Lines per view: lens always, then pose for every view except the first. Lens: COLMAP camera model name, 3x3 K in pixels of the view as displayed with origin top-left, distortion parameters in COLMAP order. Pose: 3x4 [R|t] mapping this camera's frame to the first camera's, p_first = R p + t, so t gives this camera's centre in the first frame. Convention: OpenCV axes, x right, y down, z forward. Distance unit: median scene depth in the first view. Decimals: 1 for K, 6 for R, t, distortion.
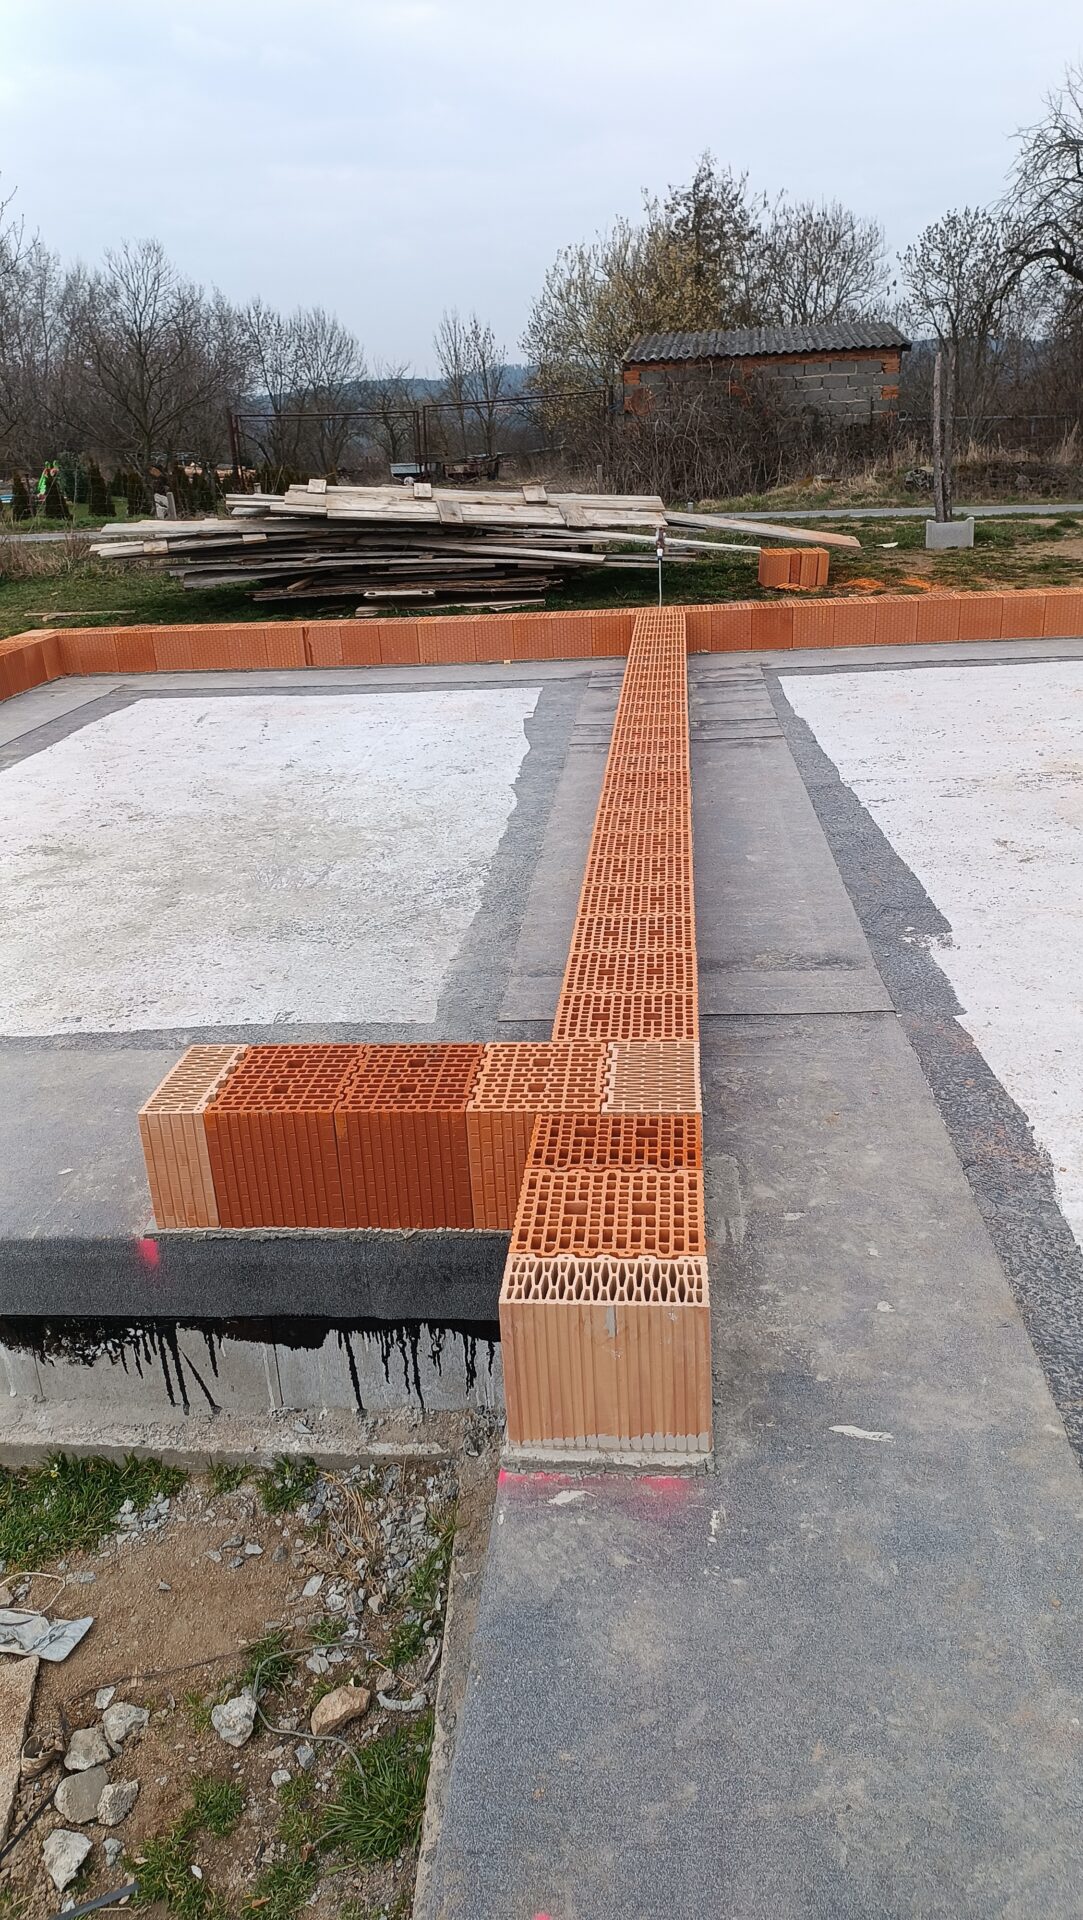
lens RADIAL K [[1363.6, 0, 527.2], [0, 1363.6, 942.7], [0, 0, 1]] dist [0.049945, -0.058651]
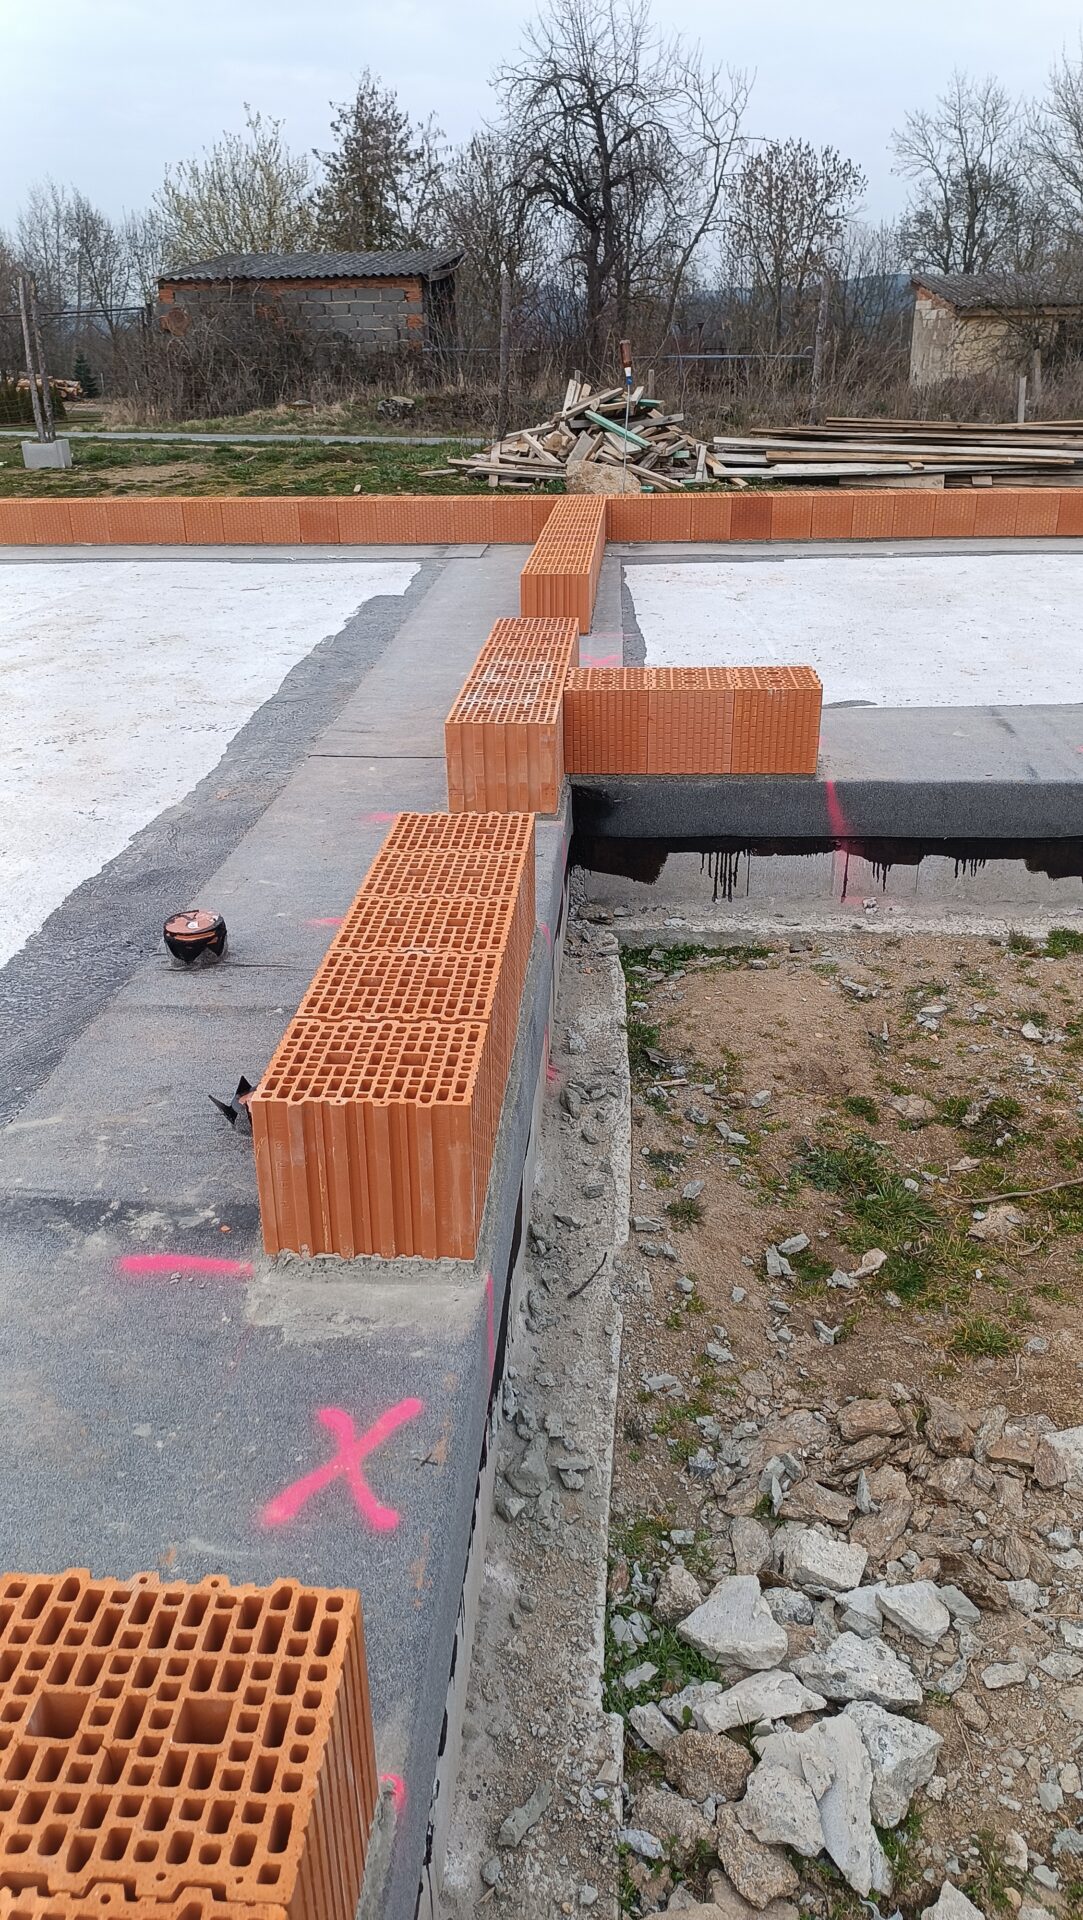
lens RADIAL K [[1363.6, 0, 524.9], [0, 1363.6, 950.7], [0, 0, 1]] dist [0.049945, -0.058651]
pose [[0.999122, 0.023194, 0.034895, 0.337531], [-0.025013, 0.998301, 0.052632, 0.010405], [-0.033615, -0.053458, 0.998004, -0.047448]]
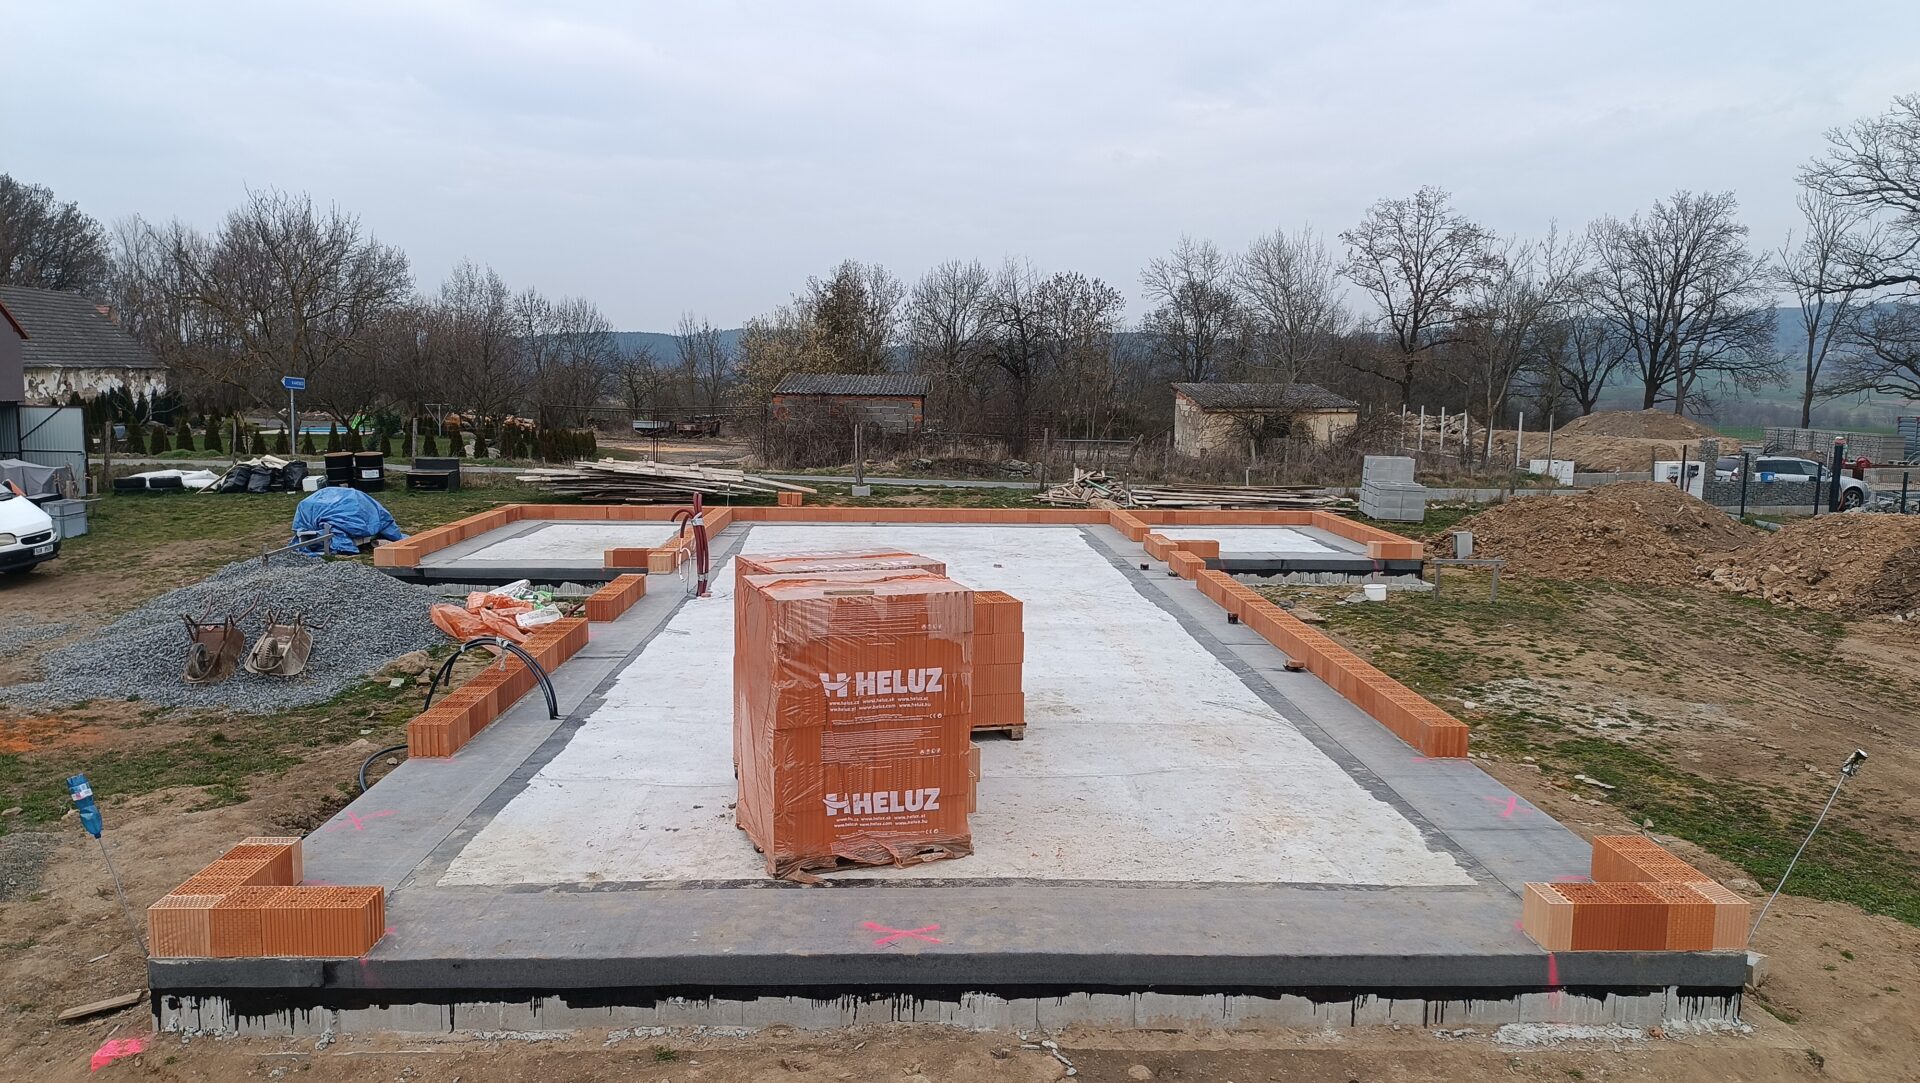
lens RADIAL K [[1363.6, 0, 957.7], [0, 1363.6, 546.1], [0, 0, 1]] dist [0.049945, -0.058651]
pose [[0.988471, 0.045158, 0.144517, 0.064787], [-0.009020, 0.970355, -0.241517, 0.217875], [-0.151139, 0.237429, 0.959575, -0.755934]]
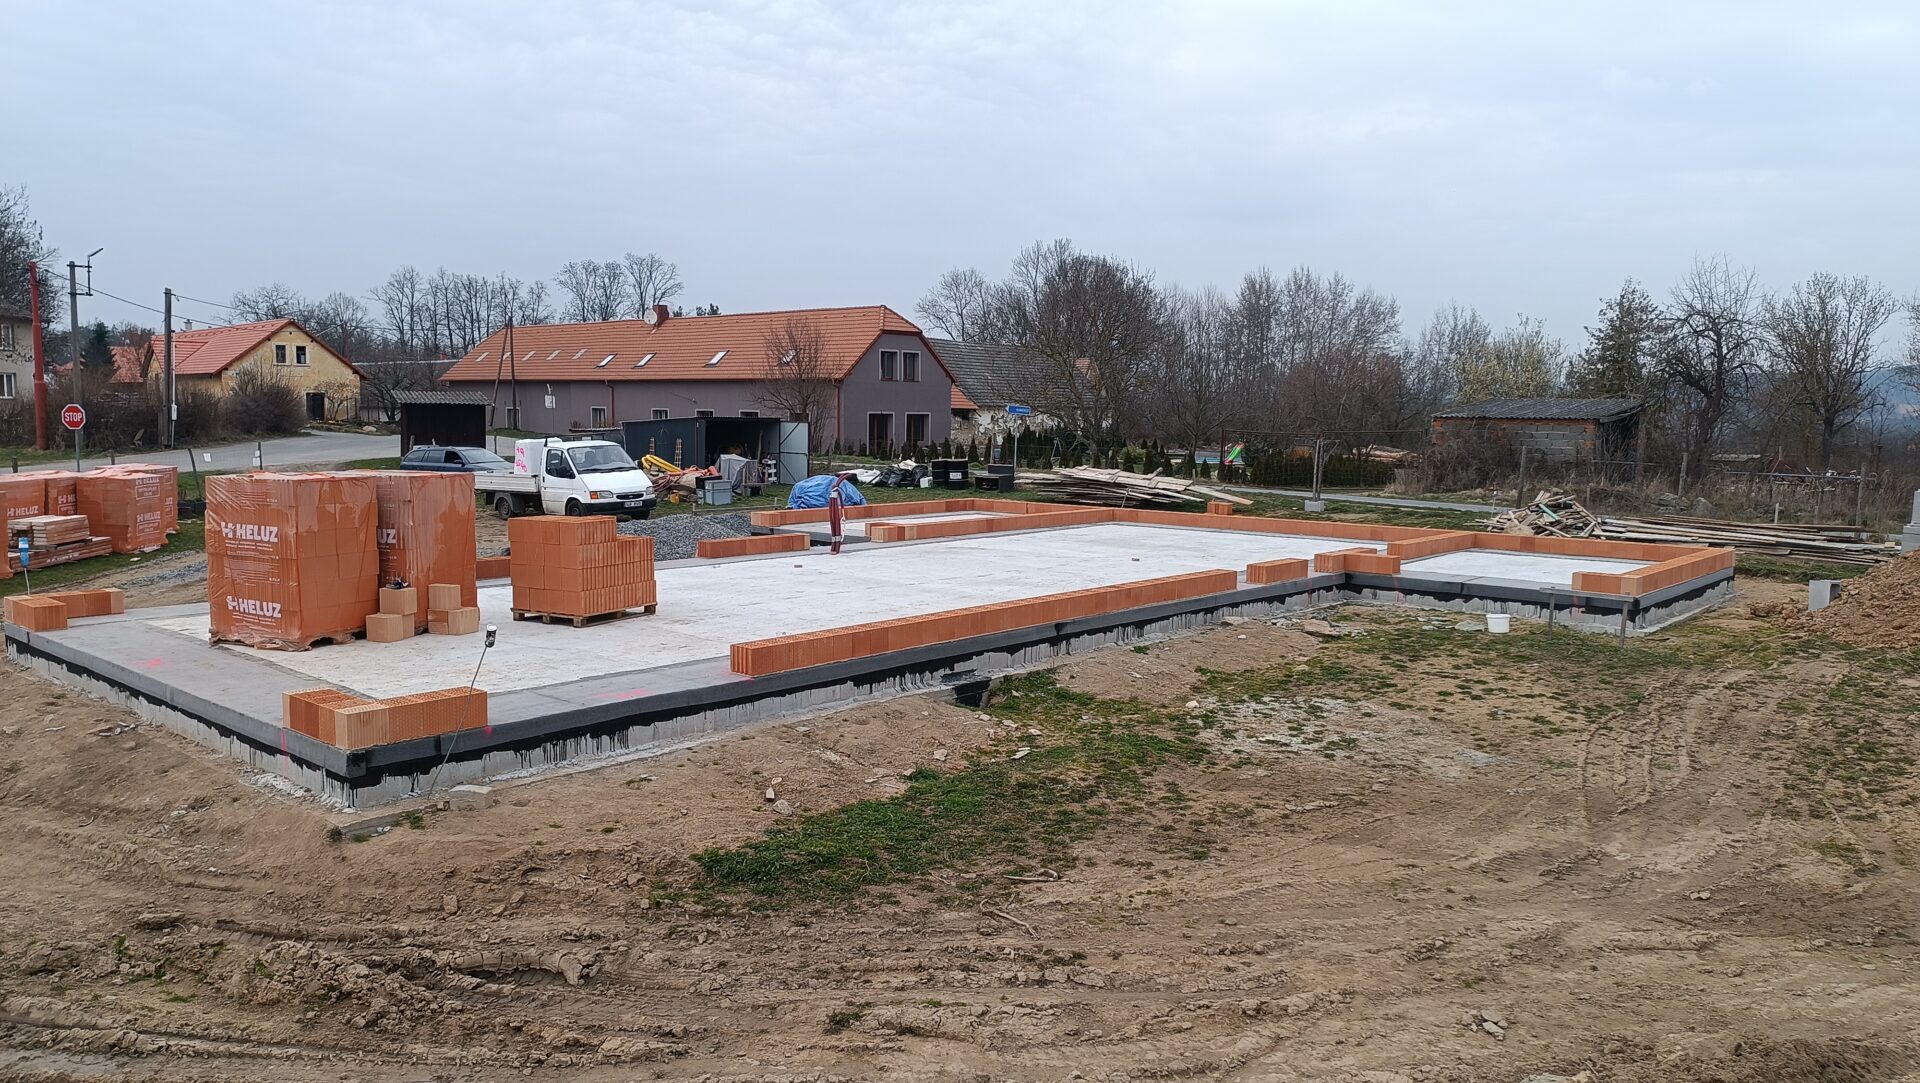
lens RADIAL K [[1363.6, 0, 948.8], [0, 1363.6, 548.7], [0, 0, 1]] dist [0.049945, -0.058651]
pose [[0.803568, 0.119095, -0.583177, 0.654171], [-0.259802, 0.951697, -0.163632, 0.193241], [0.535520, 0.283000, 0.795694, -0.711794]]
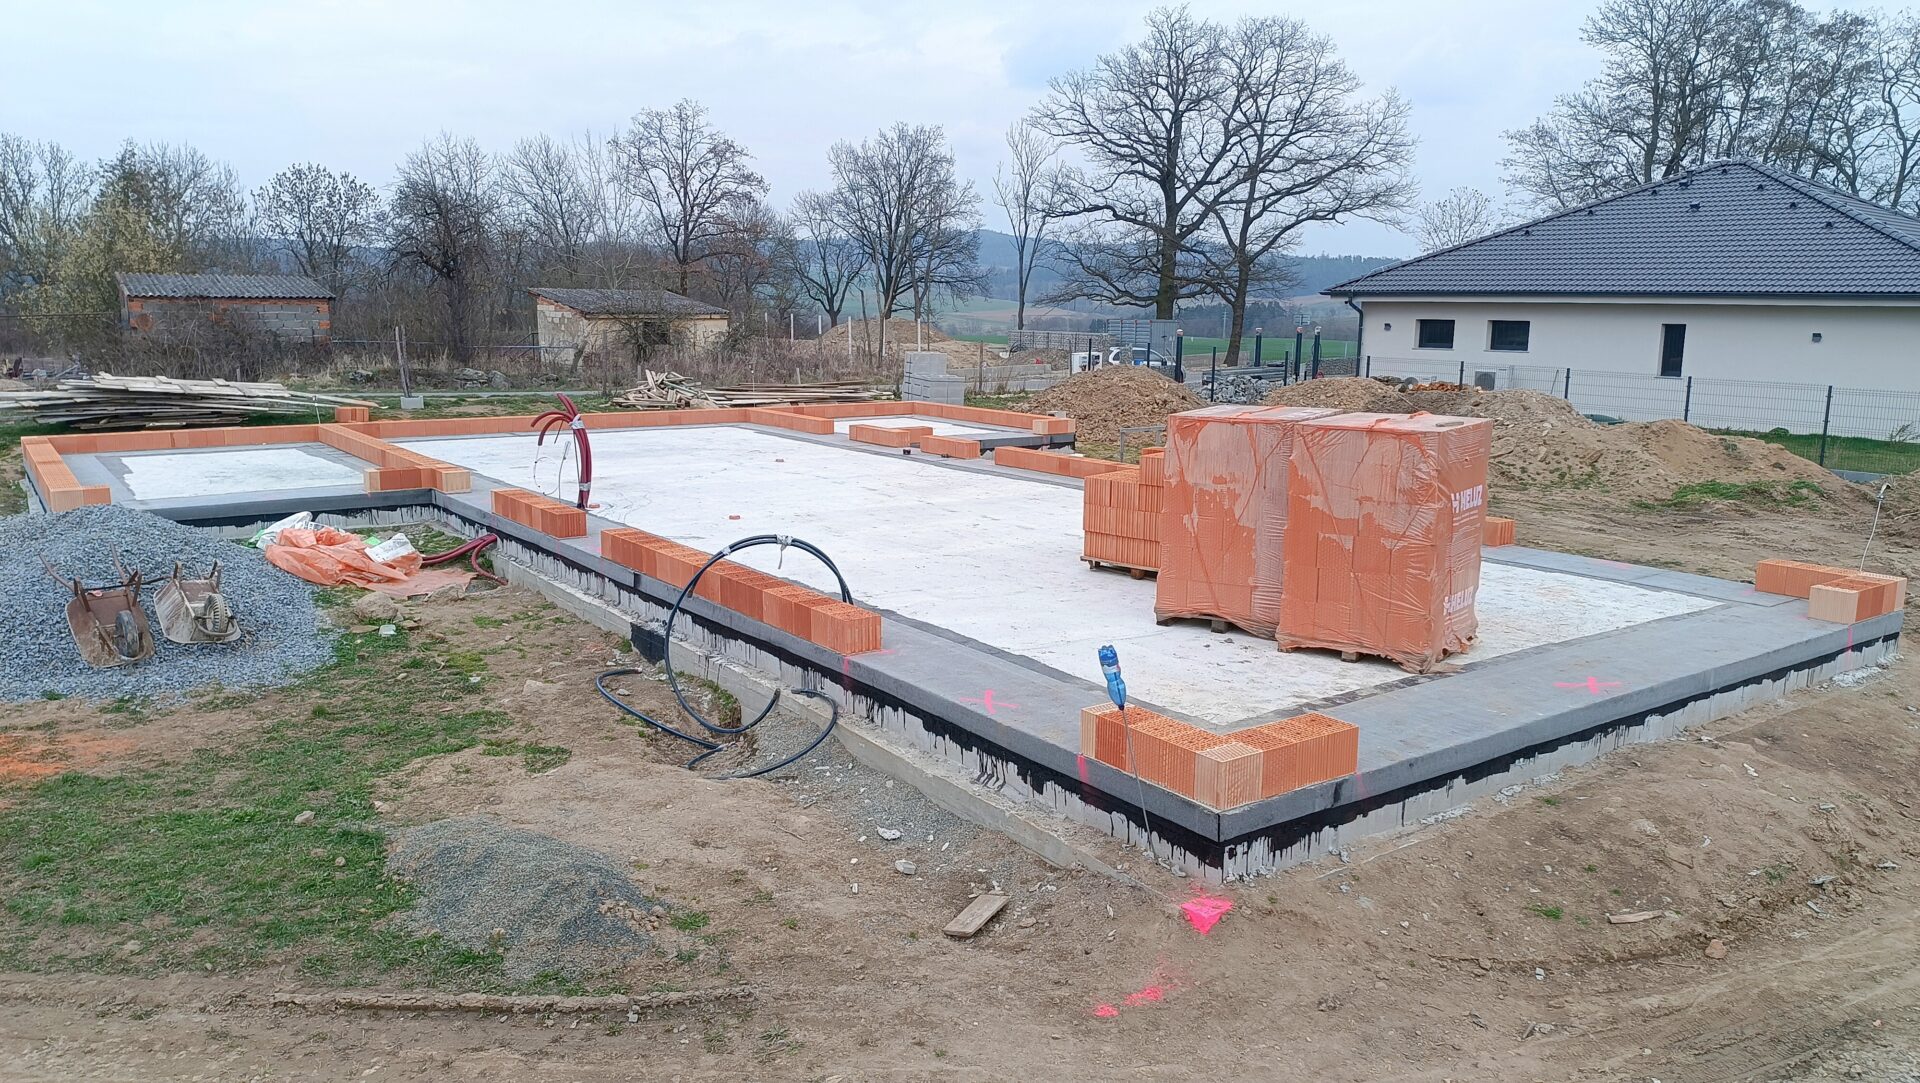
lens RADIAL K [[1363.6, 0, 962.9], [0, 1363.6, 555.0], [0, 0, 1]] dist [0.049945, -0.058651]
pose [[0.741135, -0.065168, 0.668185, -0.286409], [0.194177, 0.973546, -0.120426, 0.205211], [-0.642661, 0.218999, 0.734184, -0.616966]]
